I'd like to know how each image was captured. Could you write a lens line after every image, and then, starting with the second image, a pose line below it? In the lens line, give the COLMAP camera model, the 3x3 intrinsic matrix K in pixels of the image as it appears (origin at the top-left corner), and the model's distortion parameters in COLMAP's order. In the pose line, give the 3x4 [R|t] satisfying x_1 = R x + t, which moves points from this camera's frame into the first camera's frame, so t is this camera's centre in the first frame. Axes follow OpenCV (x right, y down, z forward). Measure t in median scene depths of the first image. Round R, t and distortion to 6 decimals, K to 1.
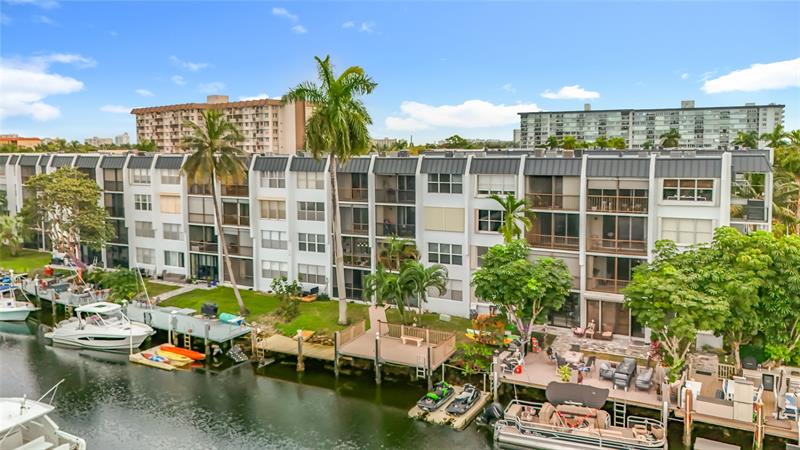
lens RADIAL K [[610.4, 0, 413.8], [0, 610.4, 204.3], [0, 0, 1]] dist [0.116135, -0.290374]
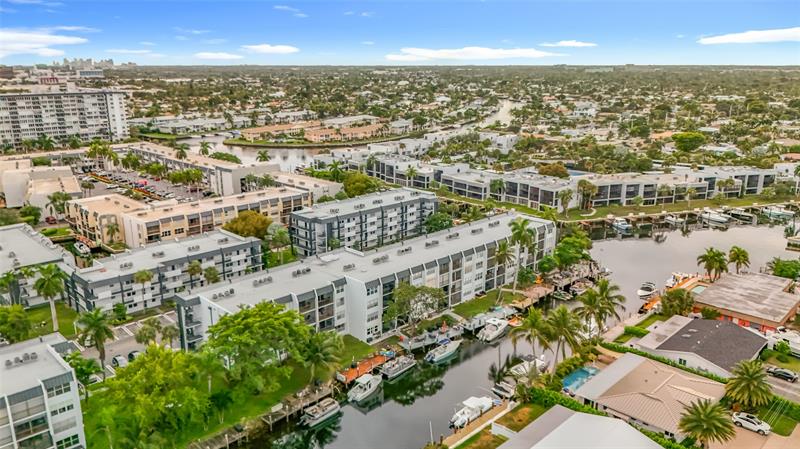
lens RADIAL K [[596.0, 0, 400.0], [0, 596.0, 224.5], [0, 0, 1]] dist [-0.000188, -0.004178]
pose [[0.325603, -0.235883, 0.915610, -2.668525], [0.088398, 0.971733, 0.218906, -0.774191], [-0.941365, 0.009662, 0.337251, 0.453582]]
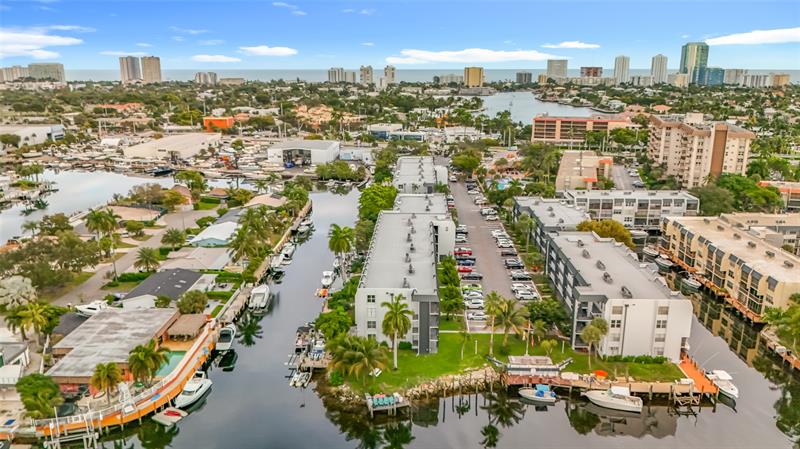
lens RADIAL K [[607.3, 0, 400.0], [0, 607.3, 224.5], [0, 0, 1]] dist [0.006890, -0.002817]
pose [[0.428468, 0.230505, -0.873661, 2.349882], [-0.086348, 0.972933, 0.214349, -0.787412], [0.899421, -0.016402, 0.436775, -0.111200]]
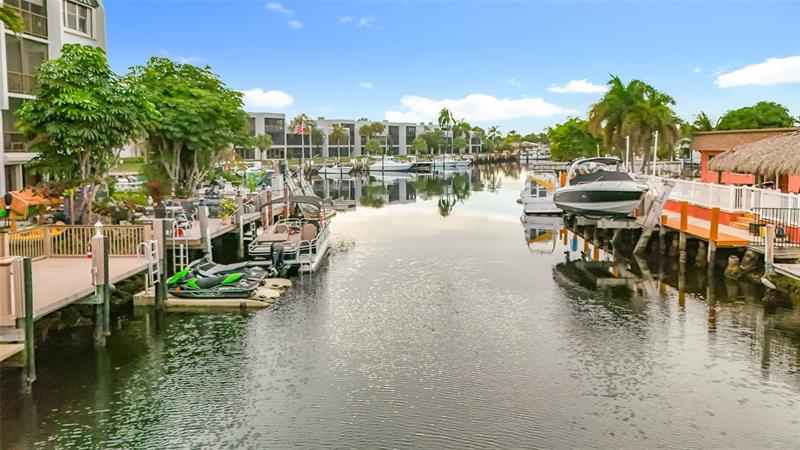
lens RADIAL K [[612.5, 0, 396.6], [0, 612.5, 195.4], [0, 0, 1]] dist [0.026473, 0.002782]
pose [[-0.400475, -0.071147, 0.913541, -0.384342], [0.087499, 0.989456, 0.115417, 0.120206], [-0.912120, 0.126156, -0.390027, 0.726641]]
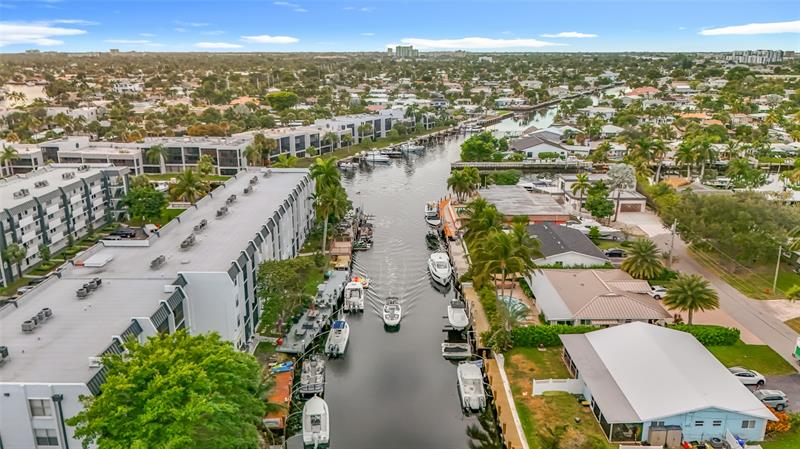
lens RADIAL K [[596.0, 0, 400.0], [0, 596.0, 224.5], [0, 0, 1]] dist [-0.000188, -0.004178]
pose [[-0.440785, -0.243352, 0.863995, -2.098631], [0.084205, 0.947093, 0.309716, -0.595768], [-0.893654, 0.209271, -0.396973, 1.469527]]
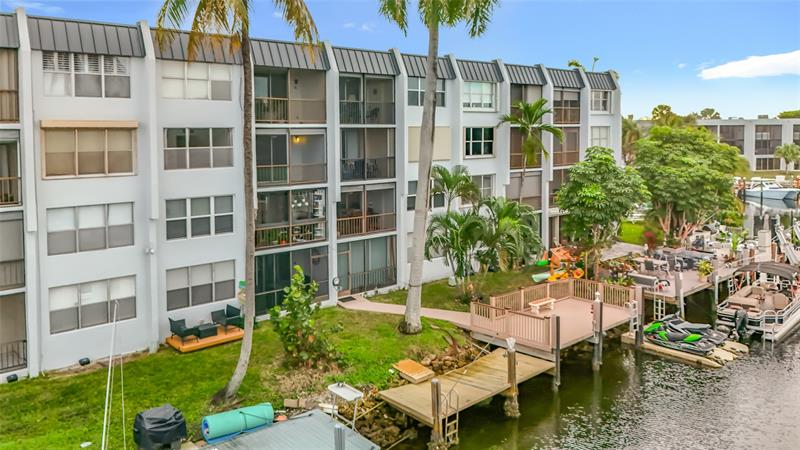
lens RADIAL K [[630.1, 0, 411.1], [0, 630.1, 157.8], [0, 0, 1]] dist [0.022908, 0.000523]
pose [[0.355902, -0.038311, 0.933738, -0.568561], [0.092551, 0.995692, 0.005577, 0.031268], [-0.929929, 0.084434, 0.357915, 0.692505]]
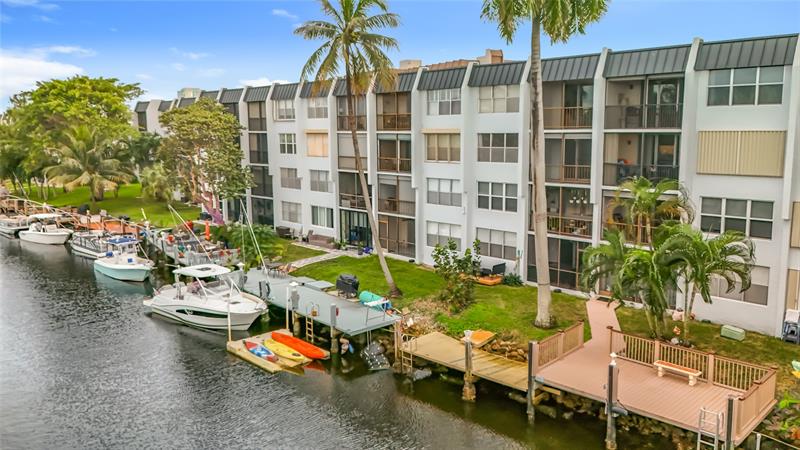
lens RADIAL K [[628.7, 0, 400.0], [0, 628.7, 225.0], [0, 0, 1]] dist [-0.003256, -0.006551]
pose [[0.944896, 0.043312, -0.324494, -0.046418], [-0.023641, 0.997649, 0.064322, 0.053688], [0.326517, -0.053107, 0.943698, 0.335738]]
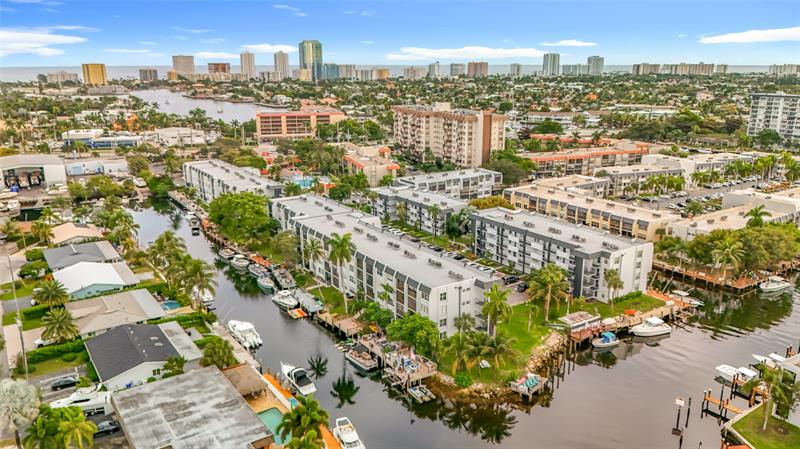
lens RADIAL K [[607.3, 0, 400.0], [0, 607.3, 224.5], [0, 0, 1]] dist [0.006890, -0.002817]
pose [[0.871707, 0.128711, -0.472822, 1.280462], [-0.048106, 0.982705, 0.178823, -0.681153], [0.487661, -0.133136, 0.862822, -1.207014]]
